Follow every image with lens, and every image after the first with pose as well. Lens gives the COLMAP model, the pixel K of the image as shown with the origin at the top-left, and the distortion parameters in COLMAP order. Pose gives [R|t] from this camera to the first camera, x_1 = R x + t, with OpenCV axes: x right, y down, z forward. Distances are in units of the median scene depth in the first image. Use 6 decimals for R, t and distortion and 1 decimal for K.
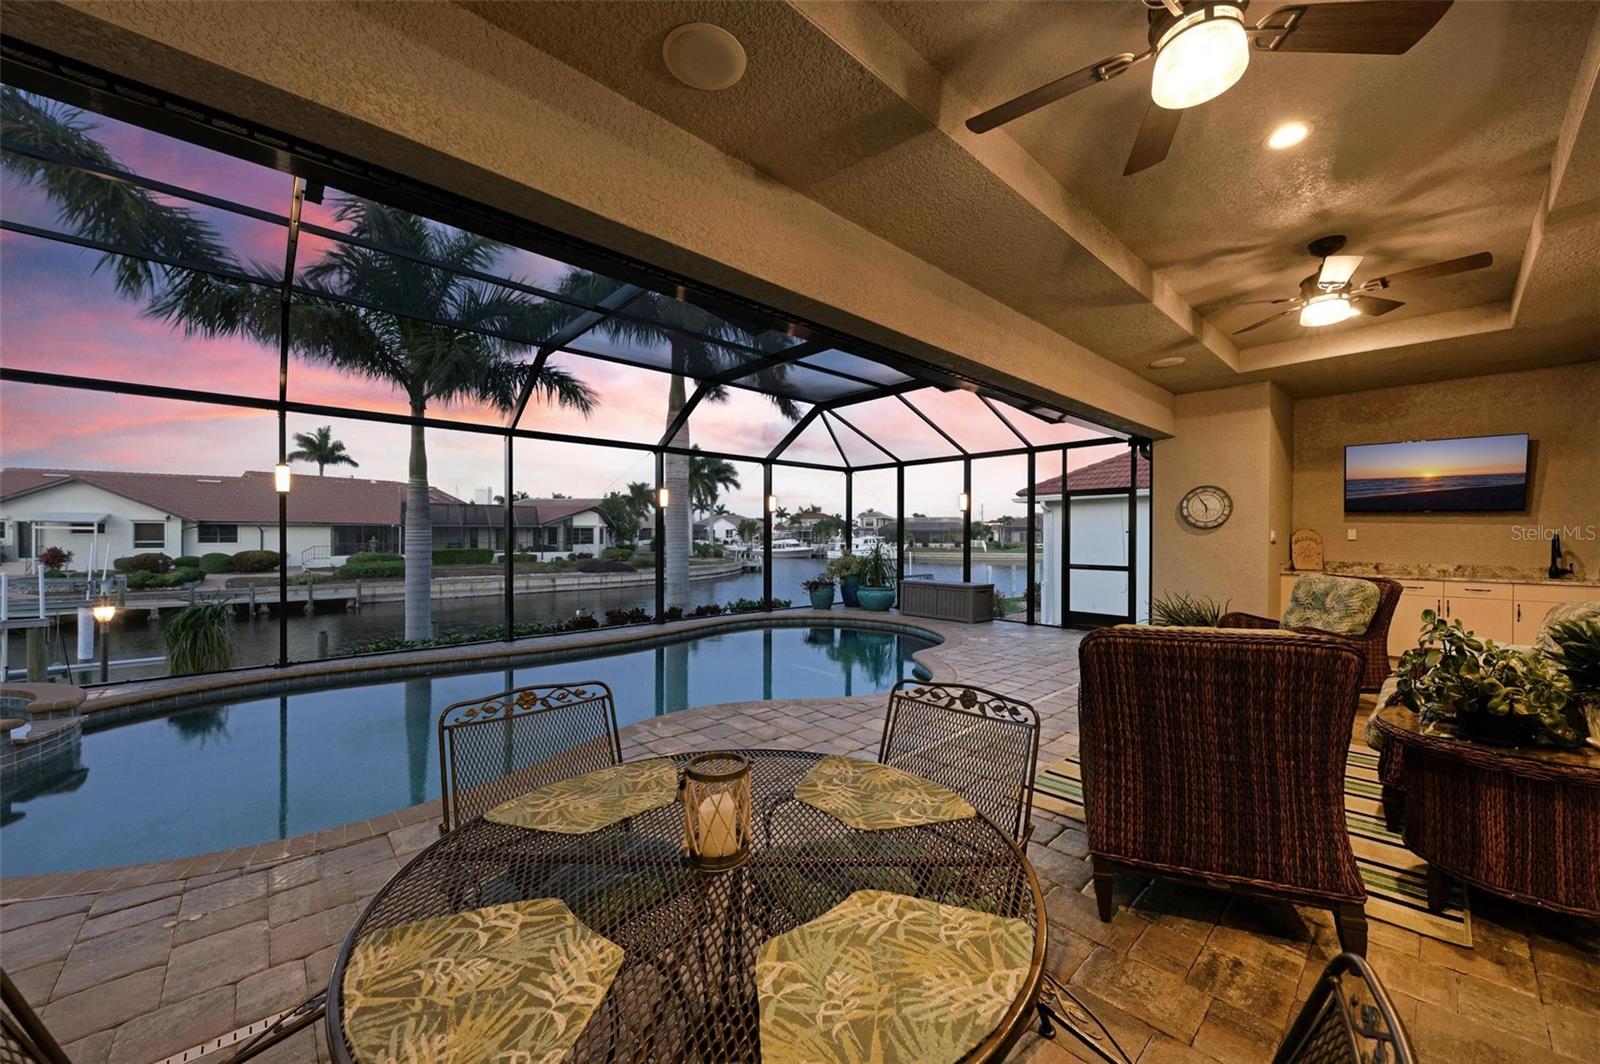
lens RADIAL K [[575.8, 0, 806.3], [0, 575.8, 536.0], [0, 0, 1]] dist [0.001770, -0.000138]
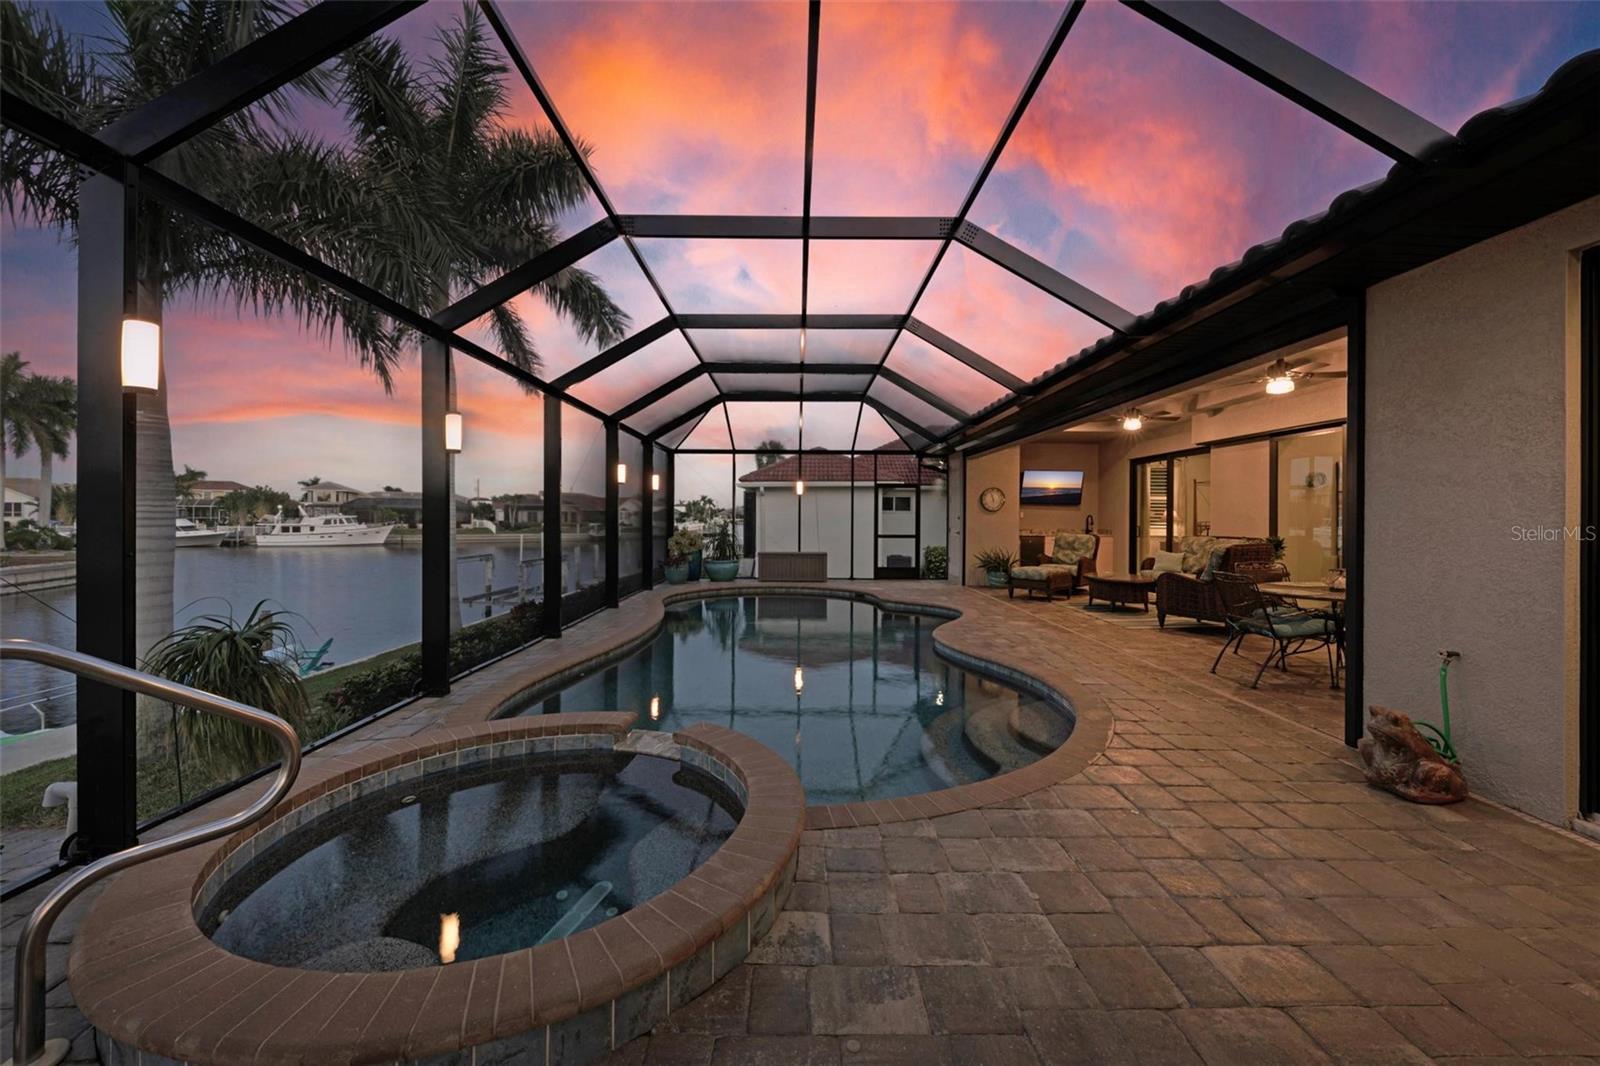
lens RADIAL K [[606.8, 0, 801.3], [0, 606.8, 515.4], [0, 0, 1]] dist [0.009565, -0.000039]
pose [[0.680231, 0.003385, 0.732990, -0.157507], [-0.003336, 0.999993, -0.001522, 0.000735], [-0.732990, -0.001411, 0.680238, 0.021149]]
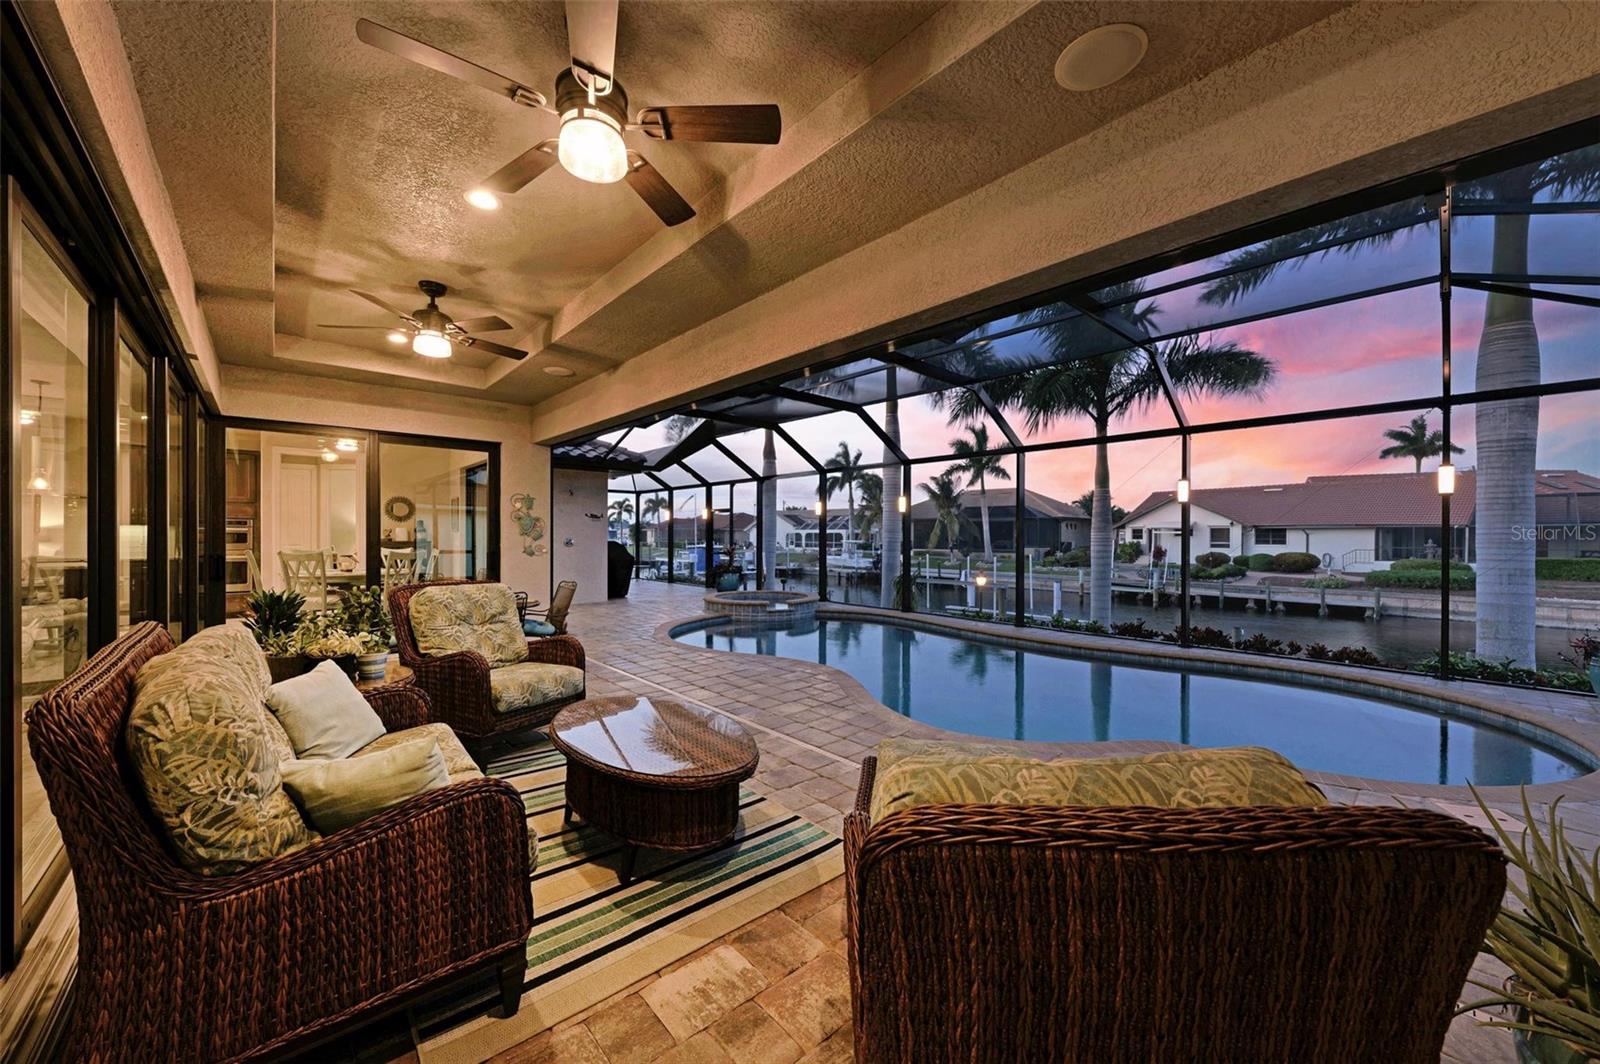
lens RADIAL K [[584.5, 0, 805.3], [0, 584.5, 536.3], [0, 0, 1]] dist [0.020759, -0.010858]
pose [[-0.016534, 0.000471, -0.999863, 0.128757], [-0.004471, 0.999990, 0.000545, -0.000674], [0.999853, 0.004479, -0.016531, 0.105677]]
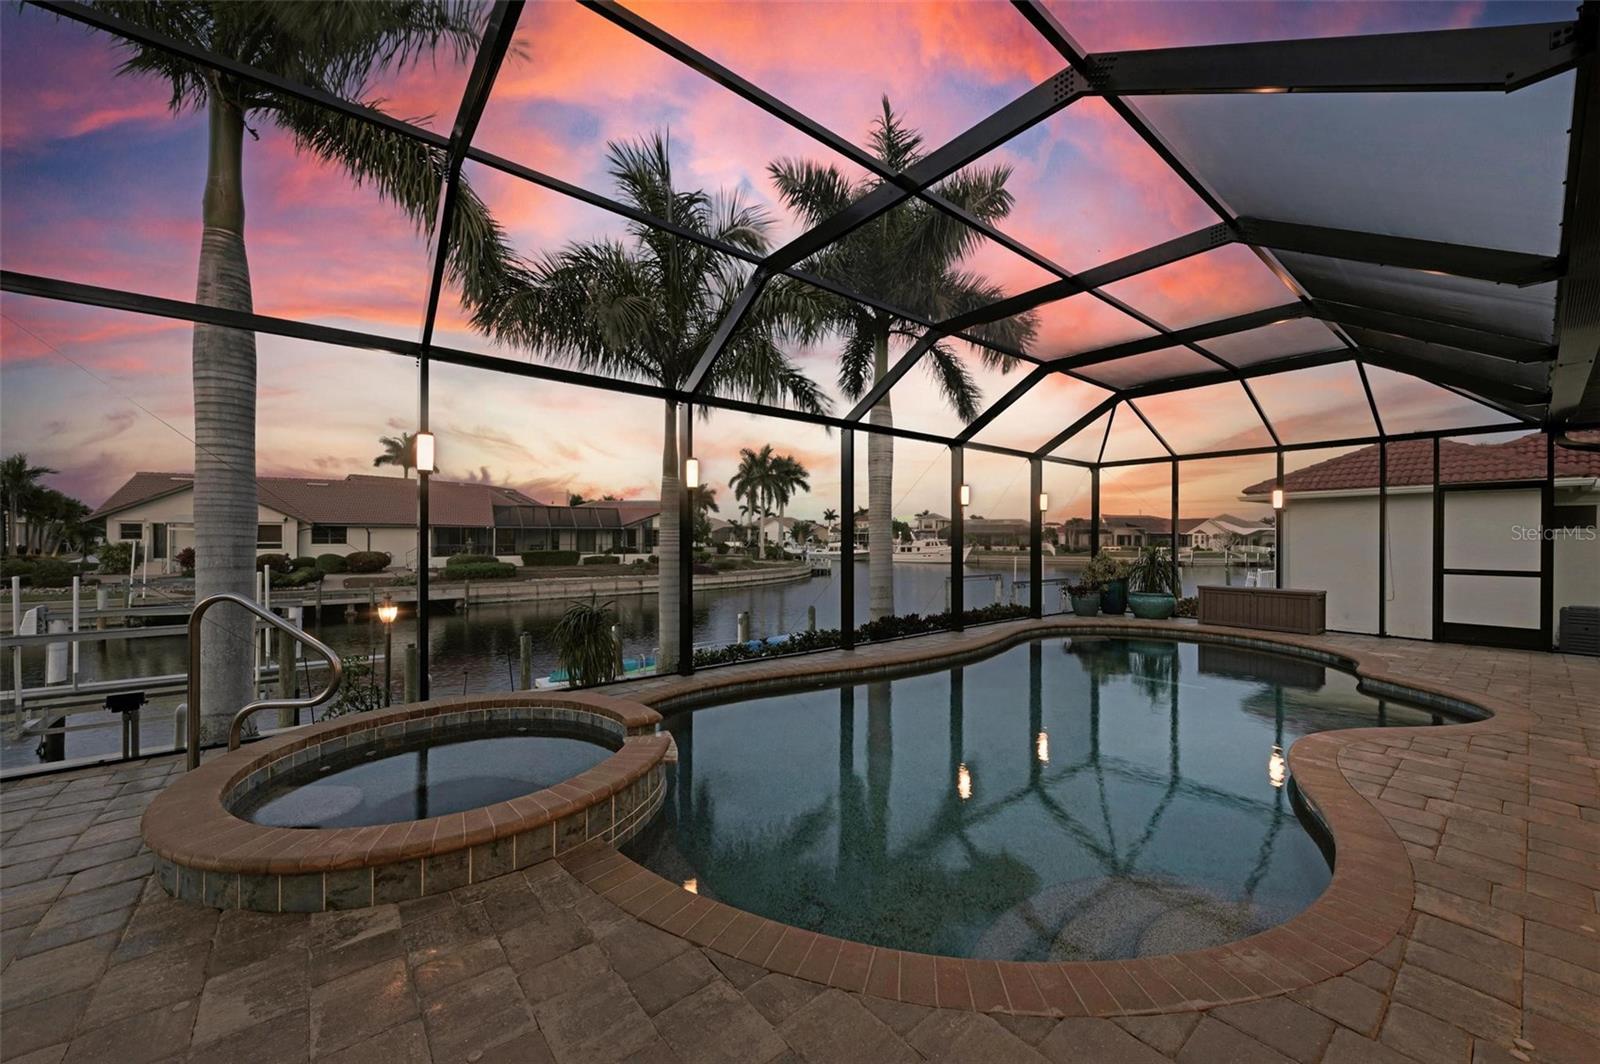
lens RADIAL K [[584.5, 0, 805.3], [0, 584.5, 536.3], [0, 0, 1]] dist [0.020759, -0.010858]
pose [[0.997710, 0.001236, -0.067618, -0.095309], [-0.001491, 0.999992, -0.003724, 0.000873], [0.067613, 0.003816, 0.997704, 0.009127]]
